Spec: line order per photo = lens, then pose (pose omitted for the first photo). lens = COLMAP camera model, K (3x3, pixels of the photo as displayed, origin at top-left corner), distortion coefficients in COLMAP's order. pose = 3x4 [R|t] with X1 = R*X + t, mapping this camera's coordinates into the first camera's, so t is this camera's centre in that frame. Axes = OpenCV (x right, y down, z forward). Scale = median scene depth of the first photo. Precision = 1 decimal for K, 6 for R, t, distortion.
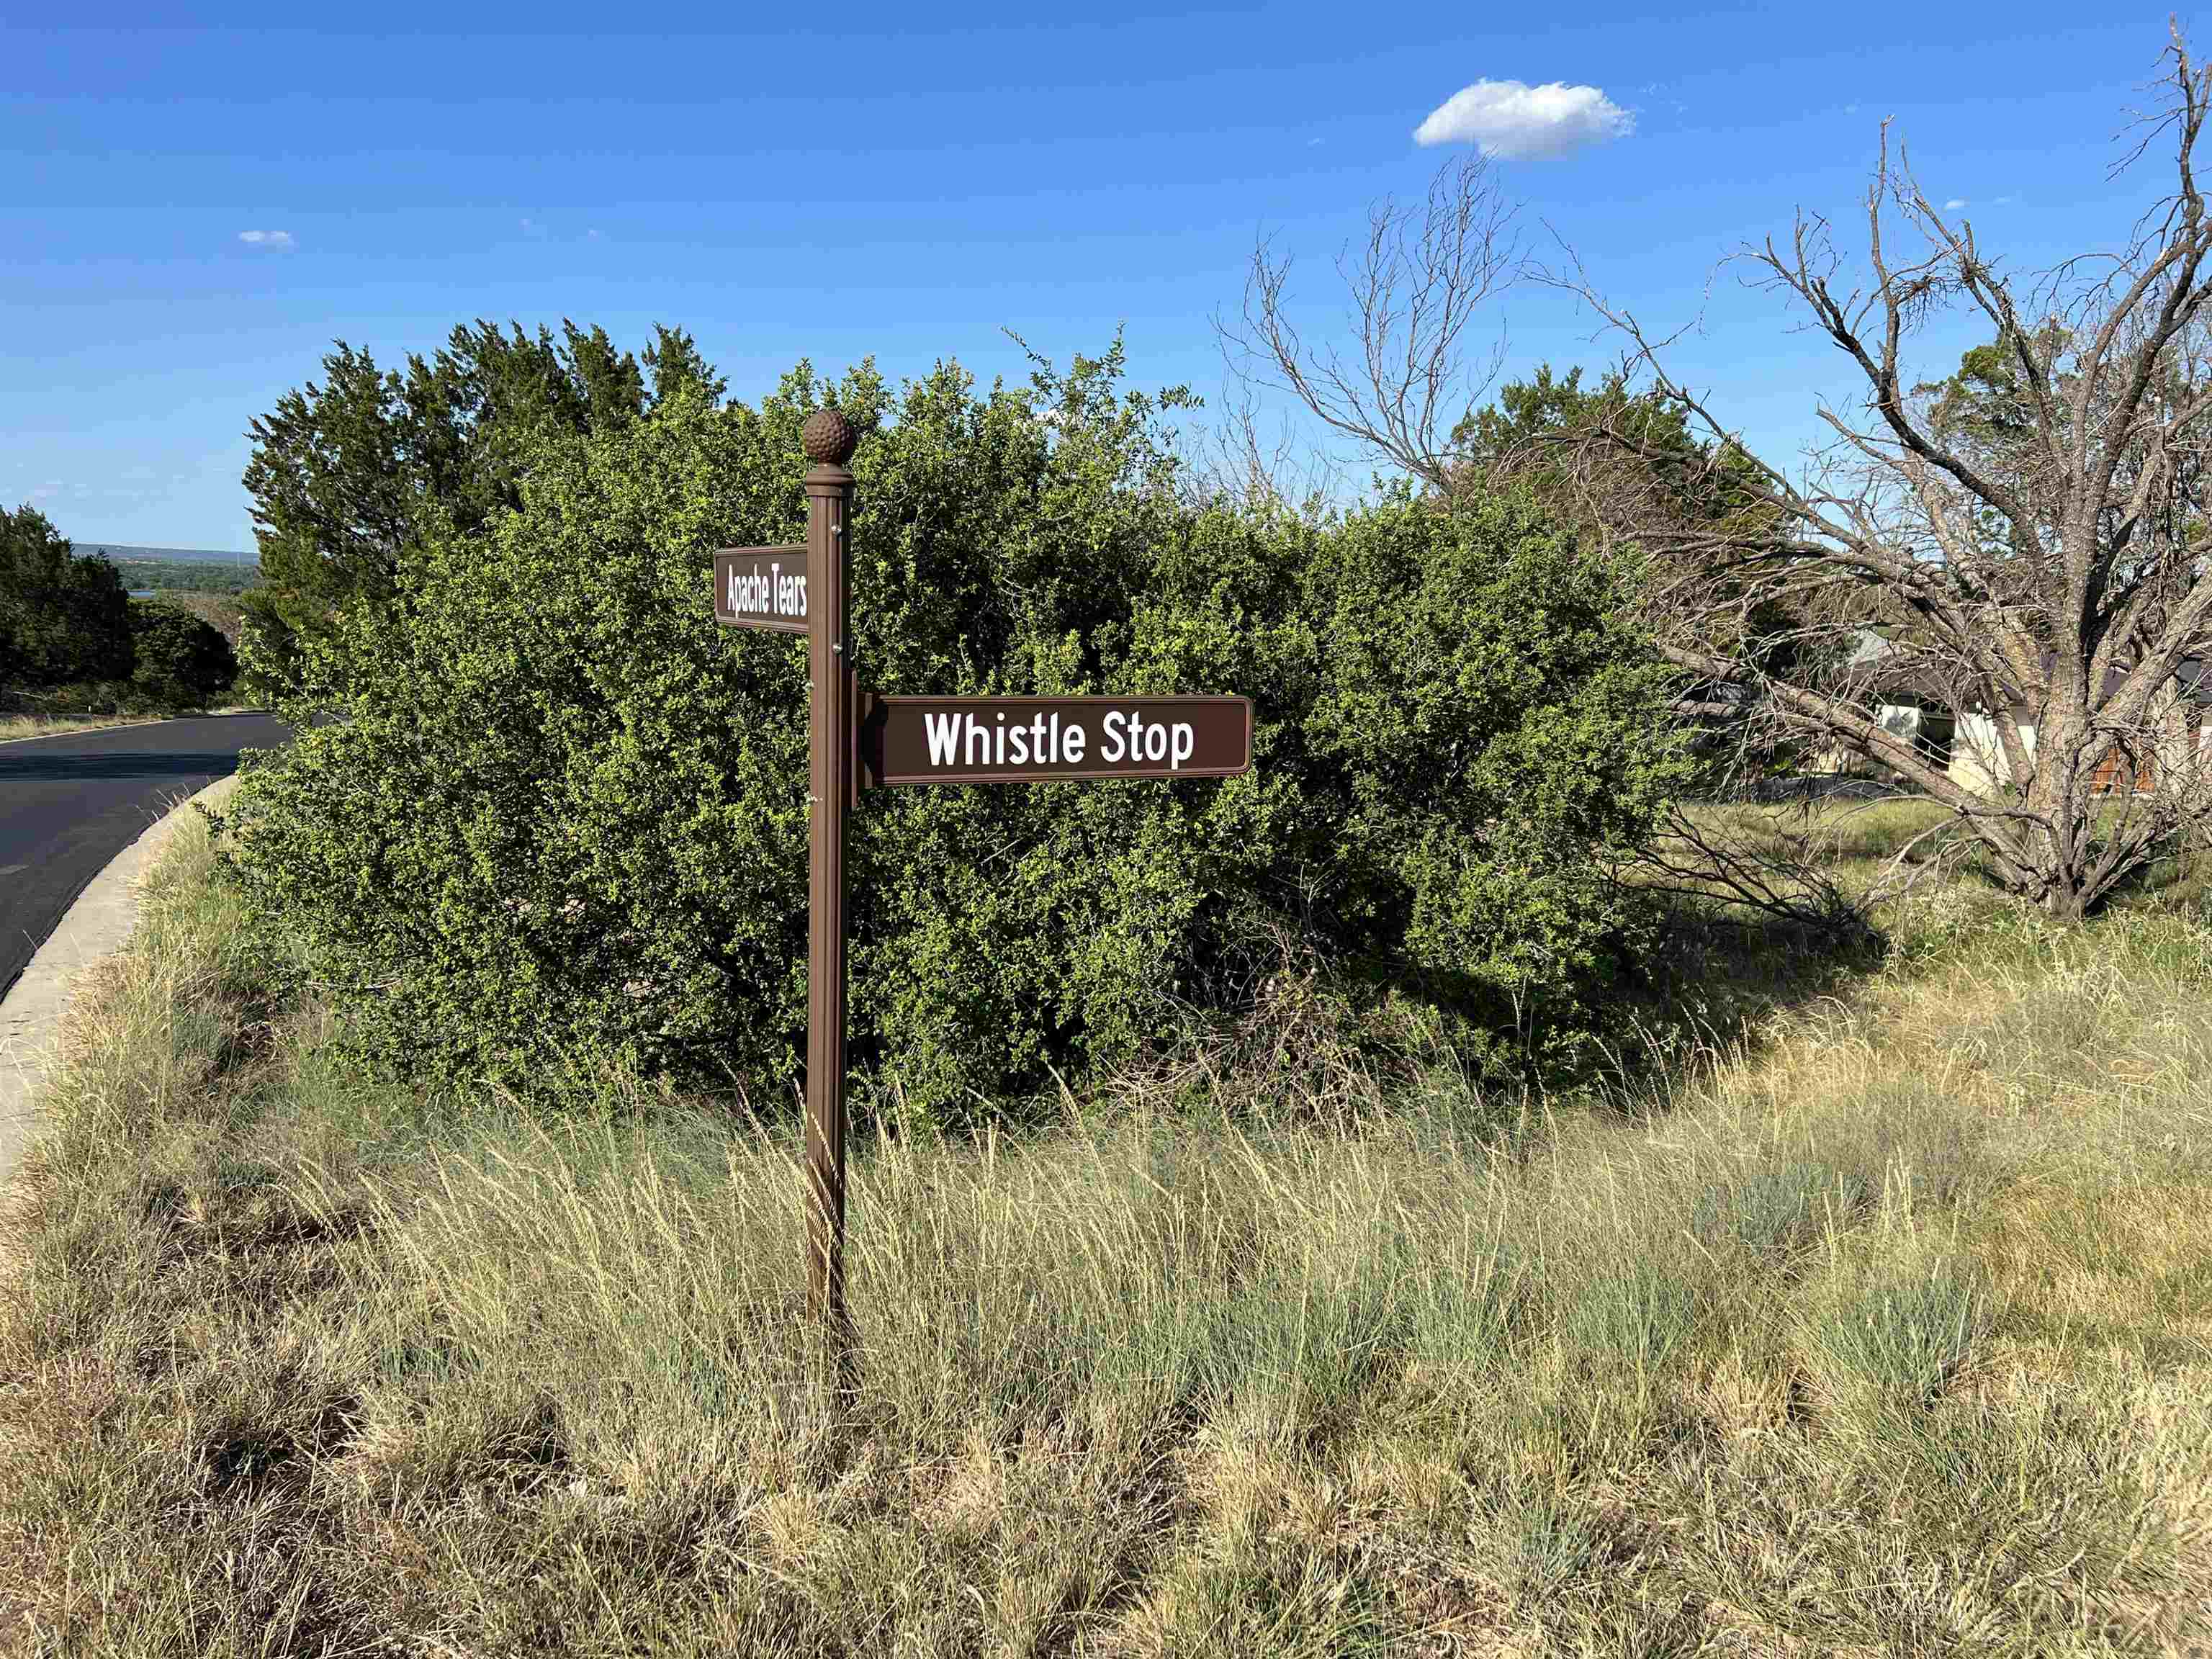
lens RADIAL K [[1673.3, 0, 1101.9], [0, 1673.3, 829.2], [0, 0, 1]] dist [0.004694, -0.000966]
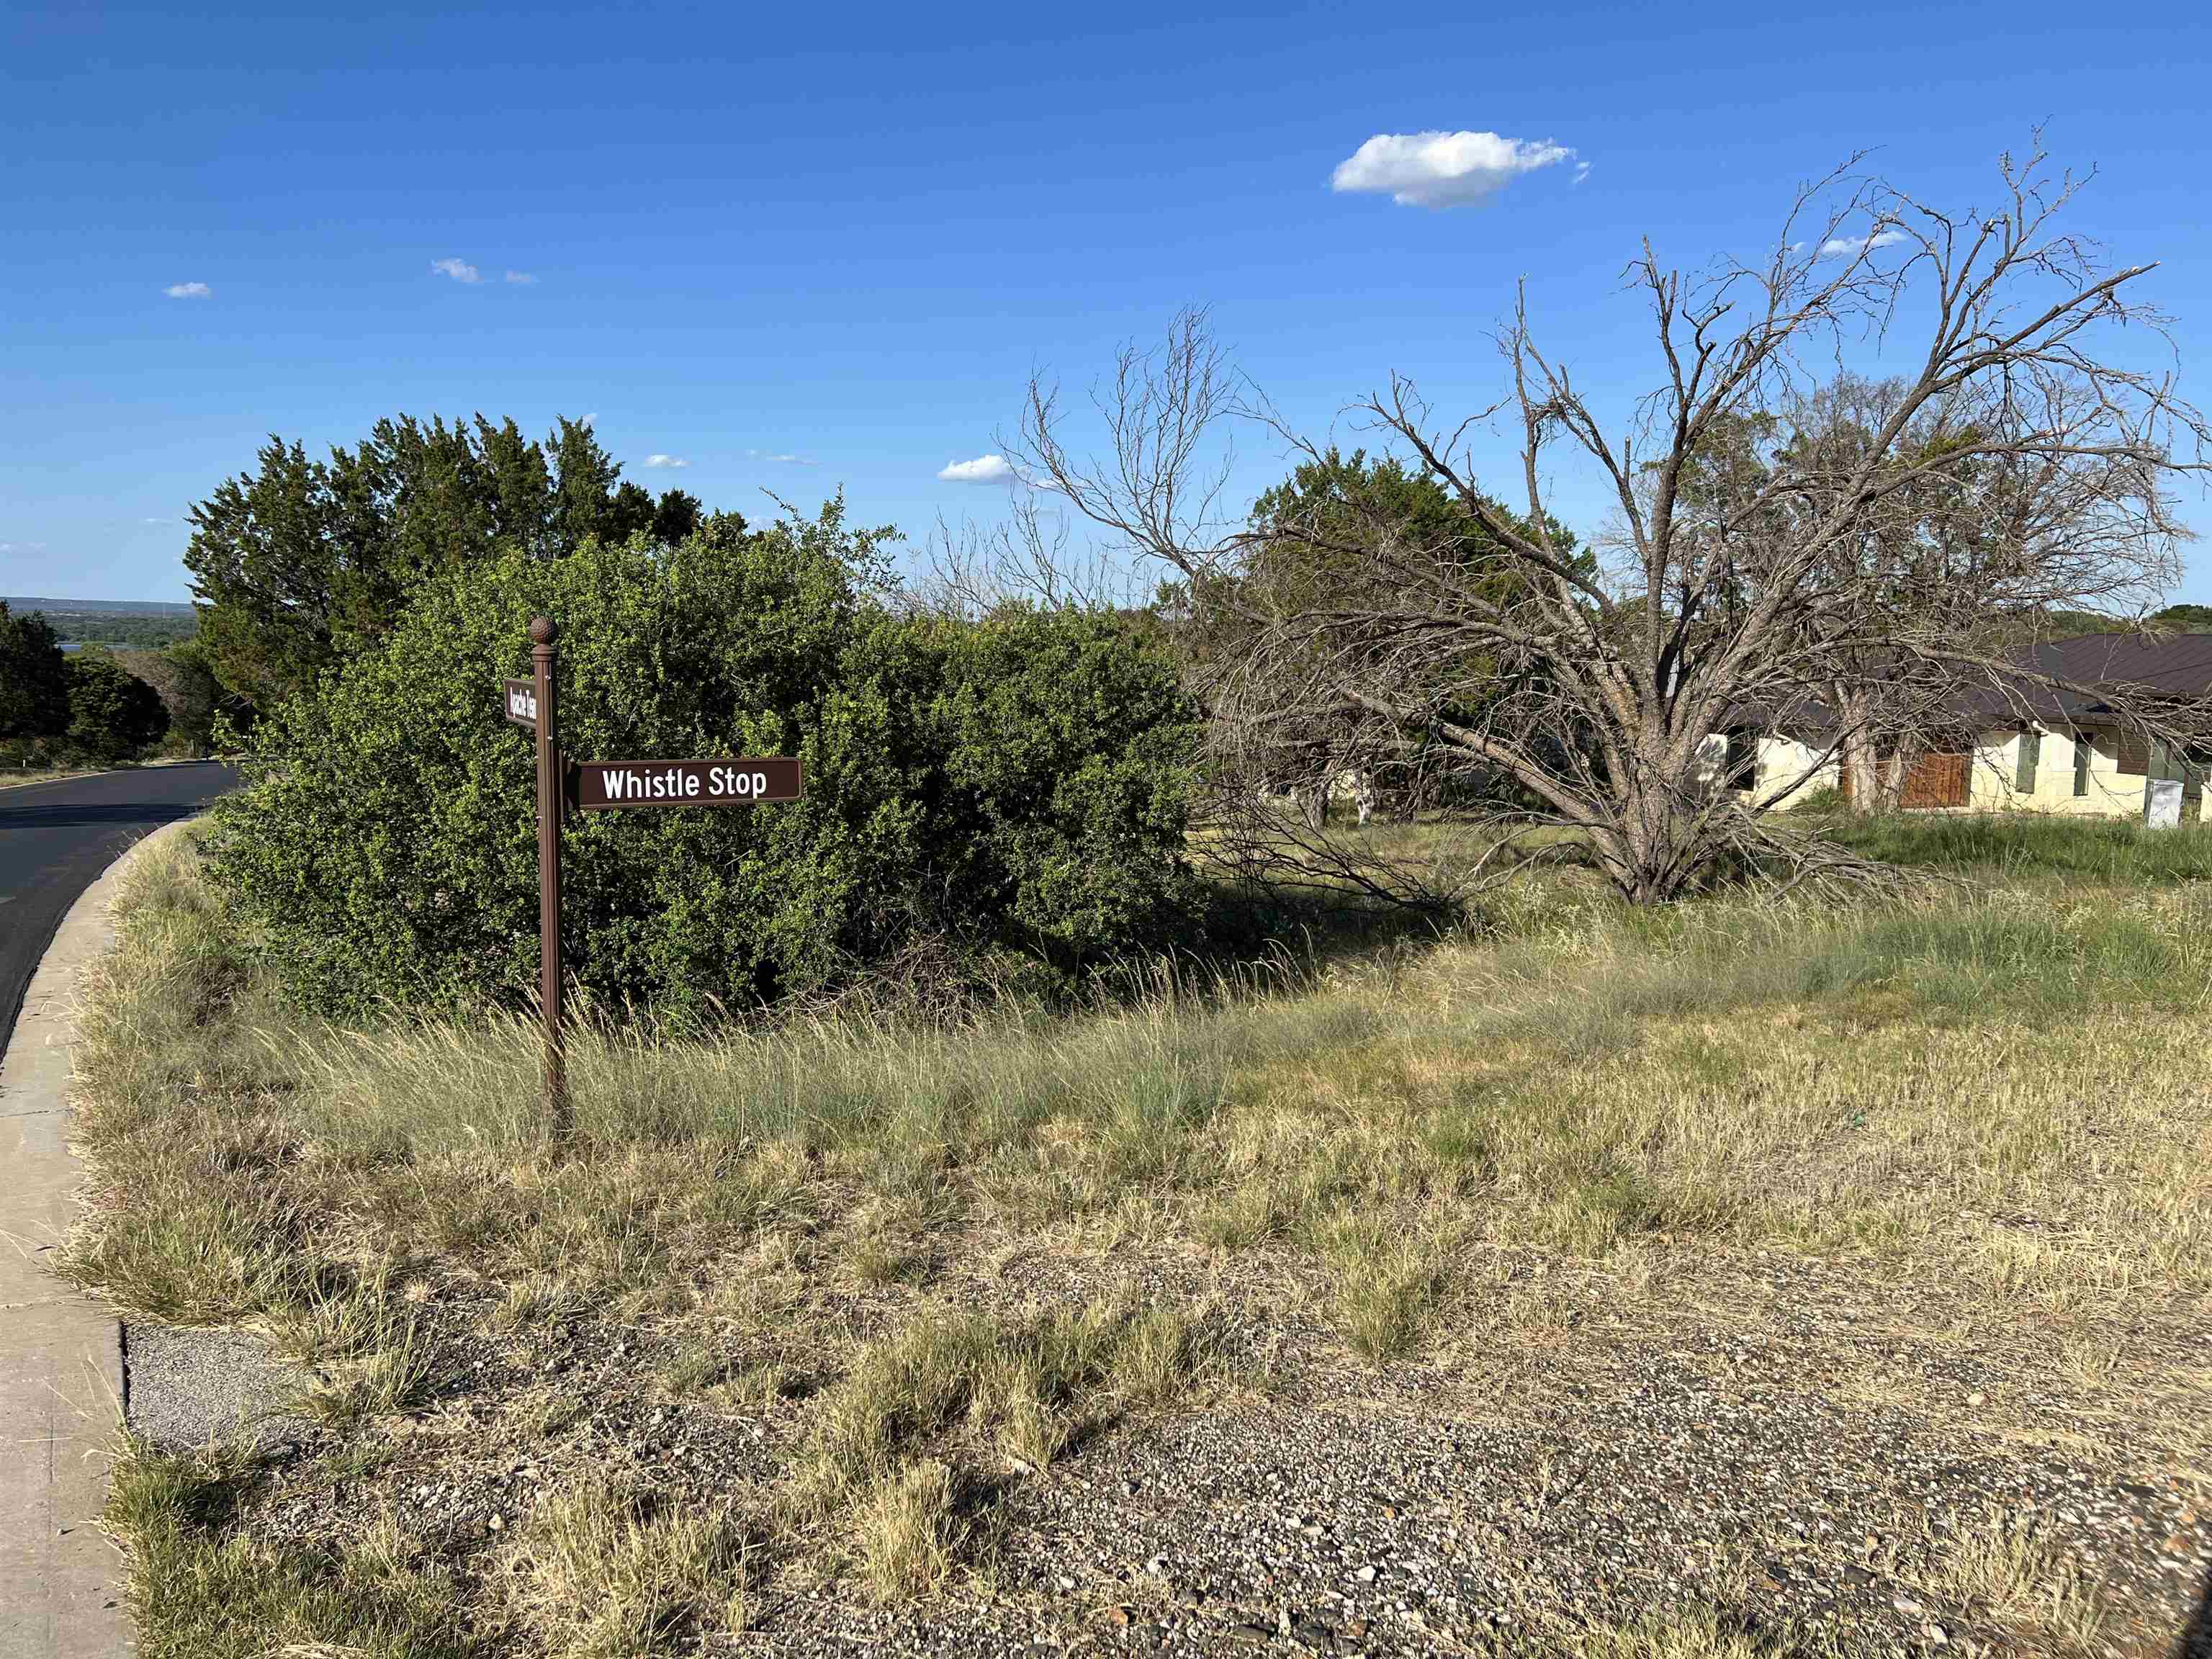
lens RADIAL K [[1673.3, 0, 1112.7], [0, 1673.3, 822.3], [0, 0, 1]] dist [0.004694, -0.000966]
pose [[0.999051, -0.017986, 0.039674, 0.204417], [0.018974, 0.999516, -0.024665, 0.024214], [-0.039211, 0.025394, 0.998908, -0.472667]]
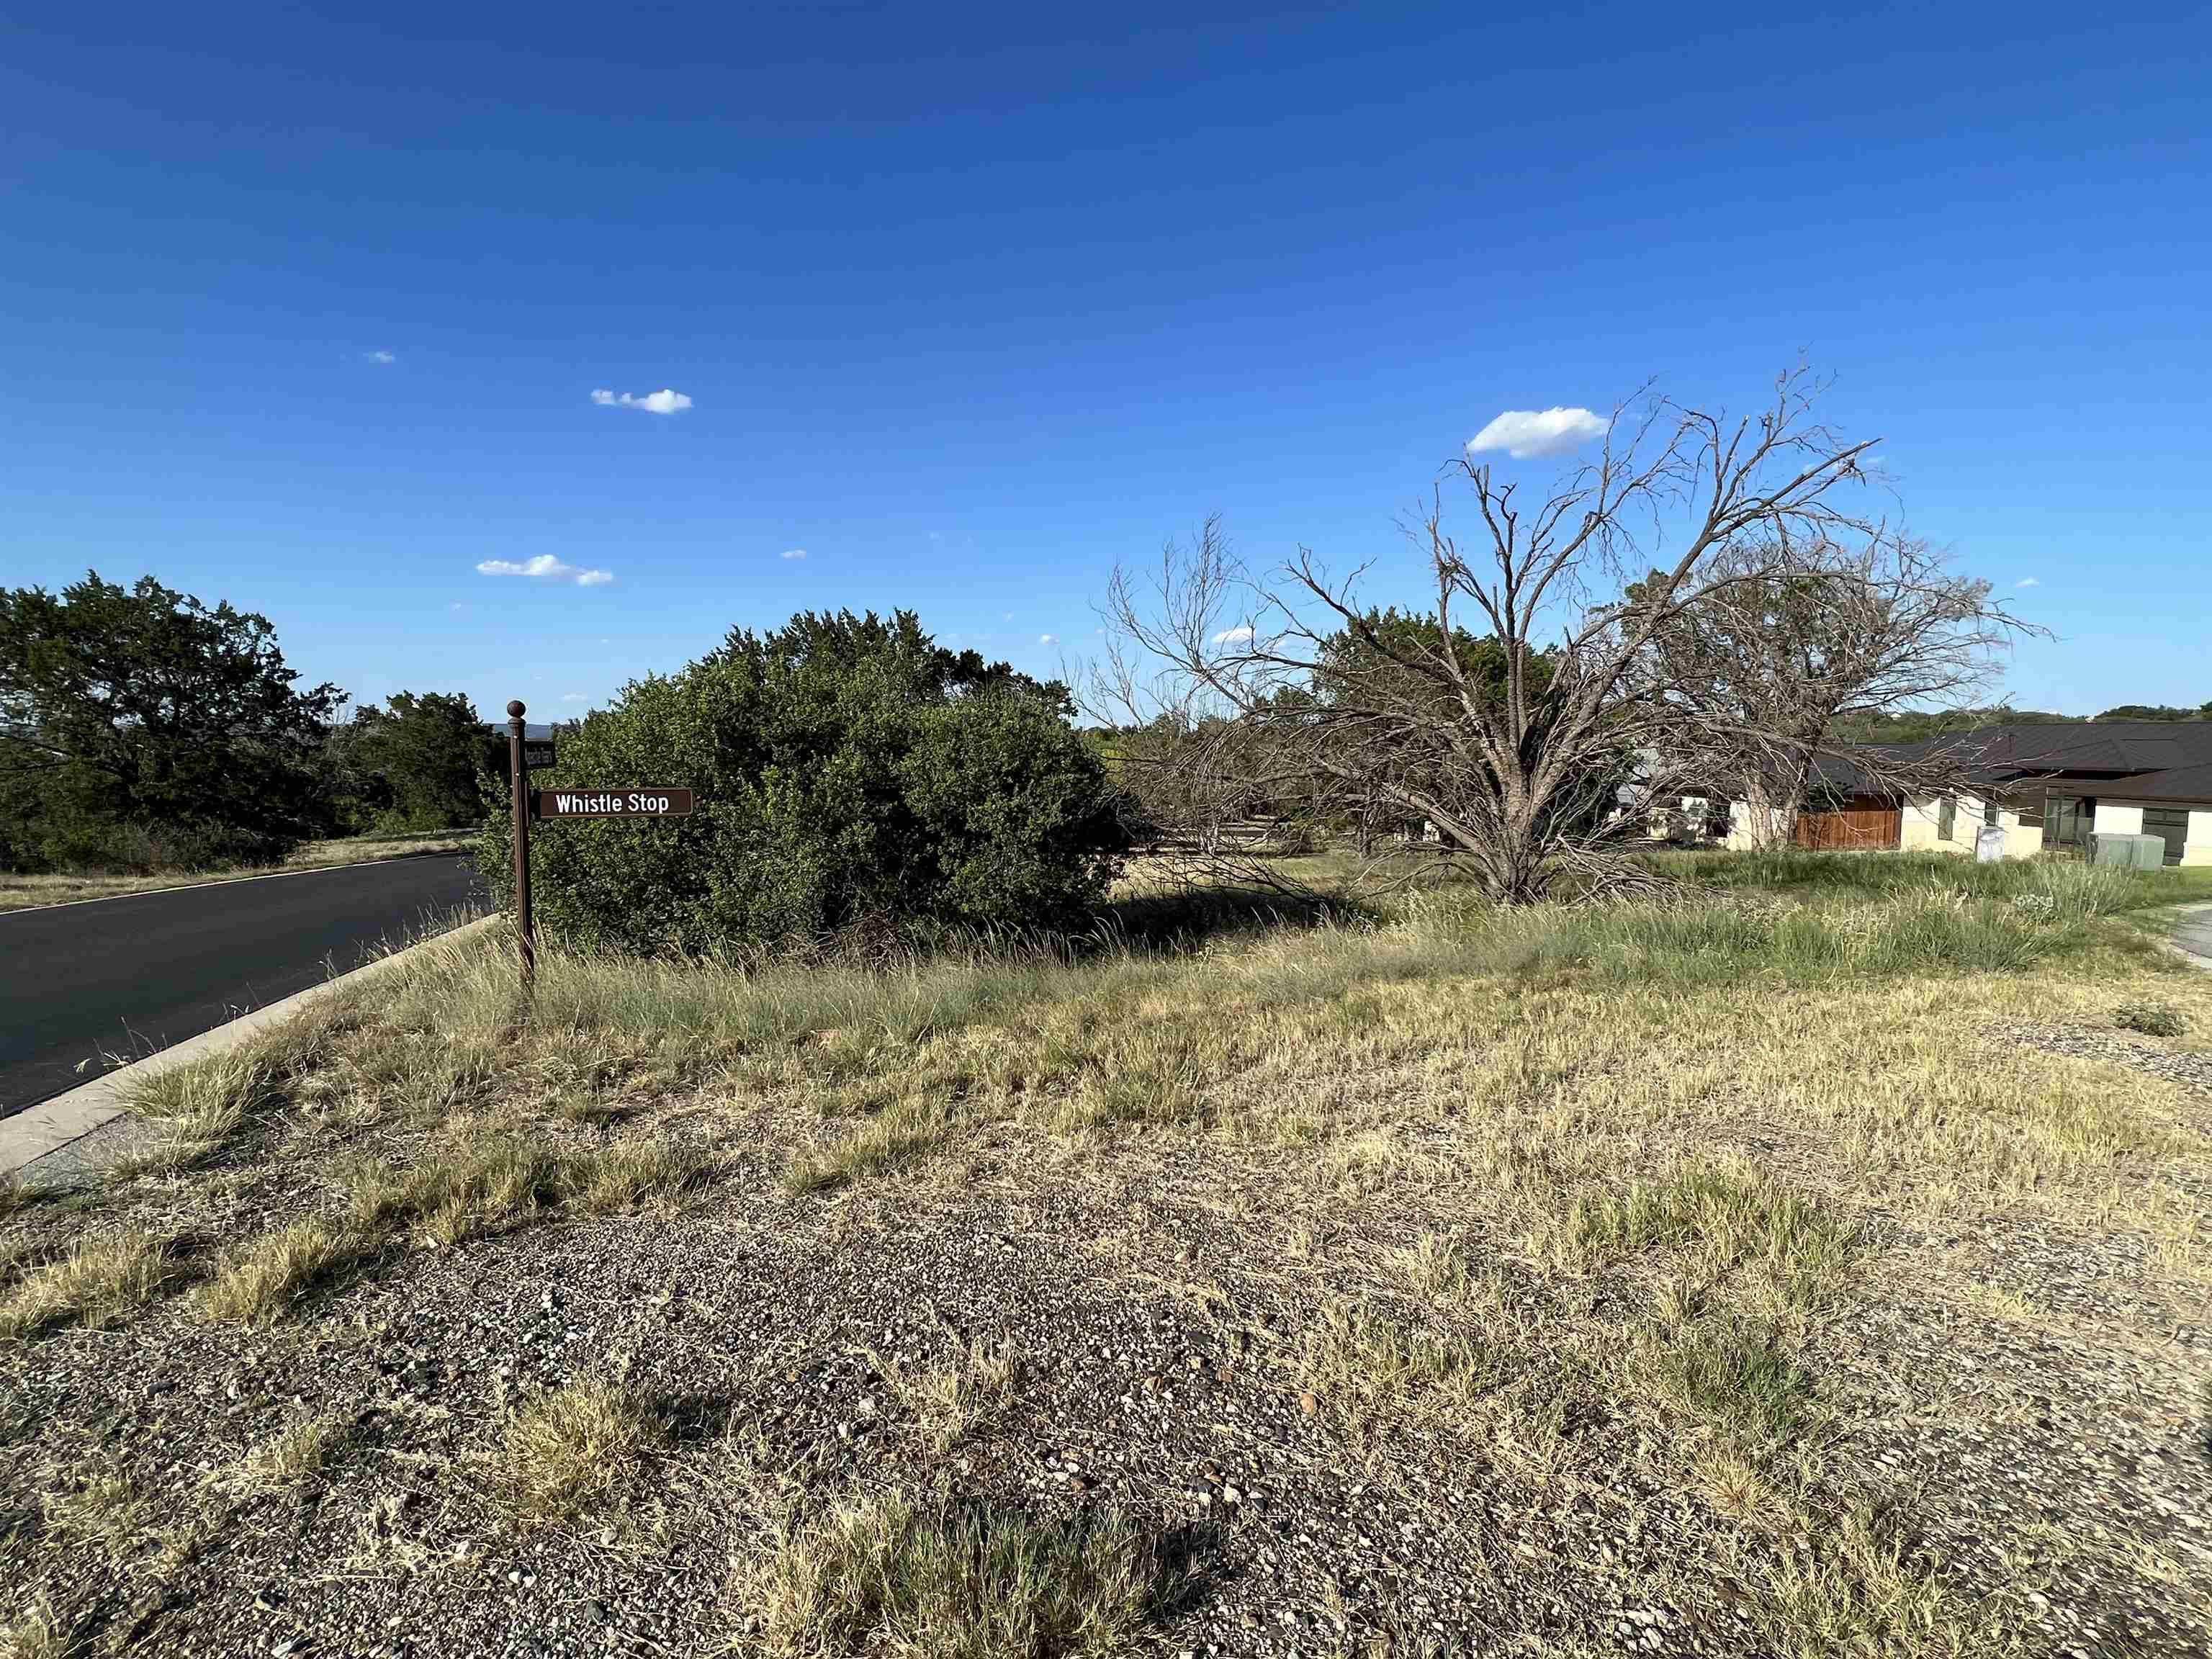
lens RADIAL K [[1040.2, 0, 1117.2], [0, 1040.2, 828.9], [0, 0, 1]] dist [-0.012567, 0.000152]
pose [[0.985390, -0.014303, -0.169710, 0.633480], [0.004933, 0.998446, -0.055505, 0.052923], [0.170240, 0.053857, 0.983930, -0.350670]]
